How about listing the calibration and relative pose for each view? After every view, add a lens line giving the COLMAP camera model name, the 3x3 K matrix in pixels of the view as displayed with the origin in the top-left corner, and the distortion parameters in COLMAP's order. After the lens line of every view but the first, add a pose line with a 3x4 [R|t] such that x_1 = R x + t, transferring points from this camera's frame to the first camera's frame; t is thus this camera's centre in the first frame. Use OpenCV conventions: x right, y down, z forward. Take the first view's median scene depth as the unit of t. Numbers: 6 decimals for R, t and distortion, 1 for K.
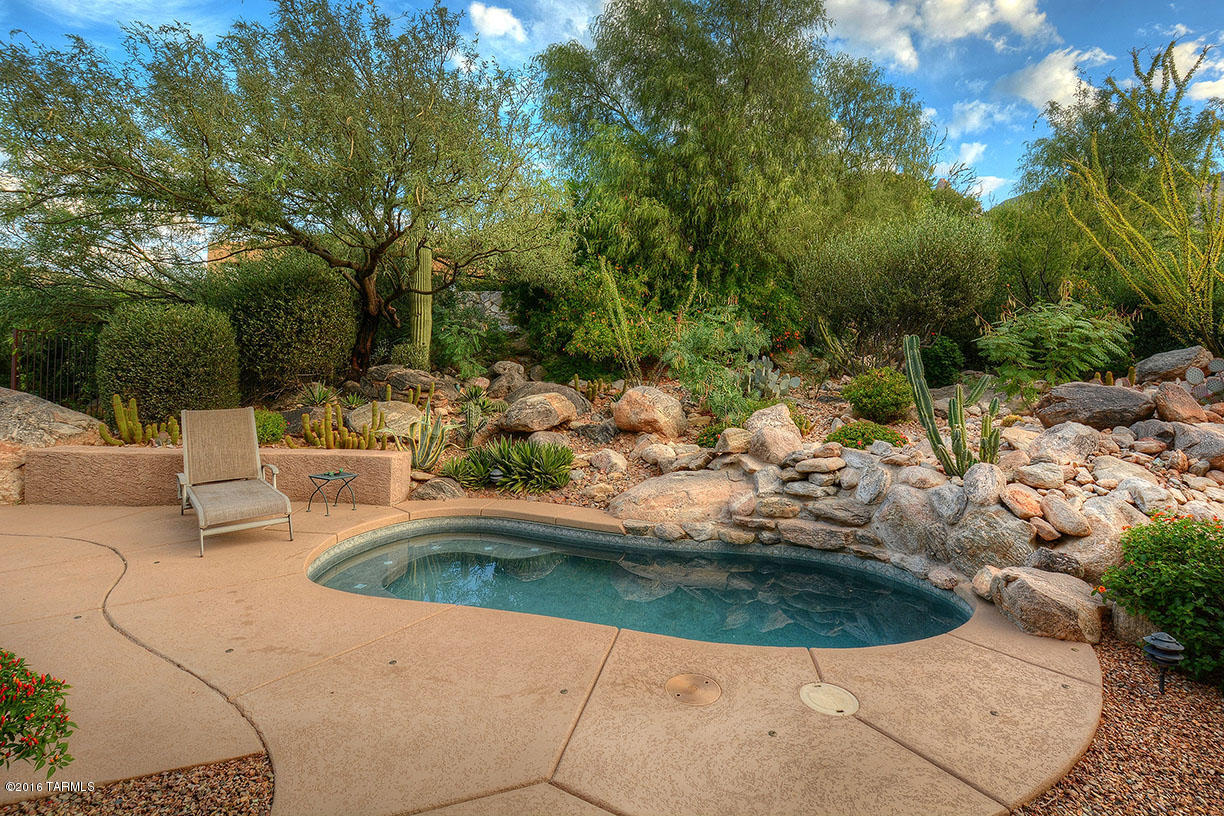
lens RADIAL K [[622.6, 0, 612.2], [0, 622.6, 409.1], [0, 0, 1]] dist [0.001730, -0.000269]
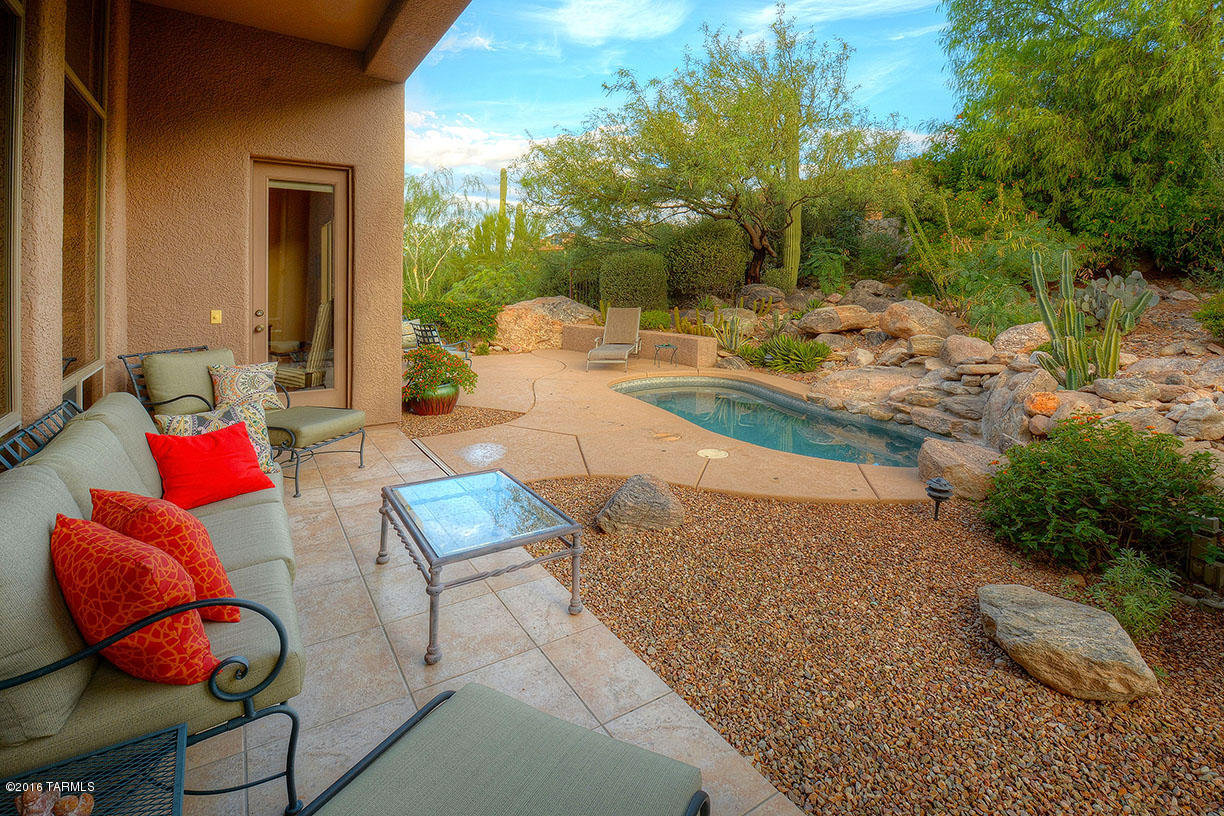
lens RADIAL K [[557.0, 0, 615.2], [0, 557.0, 401.5], [0, 0, 1]] dist [-0.008105, 0.000085]
pose [[0.655916, 0.147033, -0.740375, 0.629652], [-0.045755, 0.986786, 0.155434, 0.018565], [0.753446, -0.068076, 0.653976, -0.171859]]
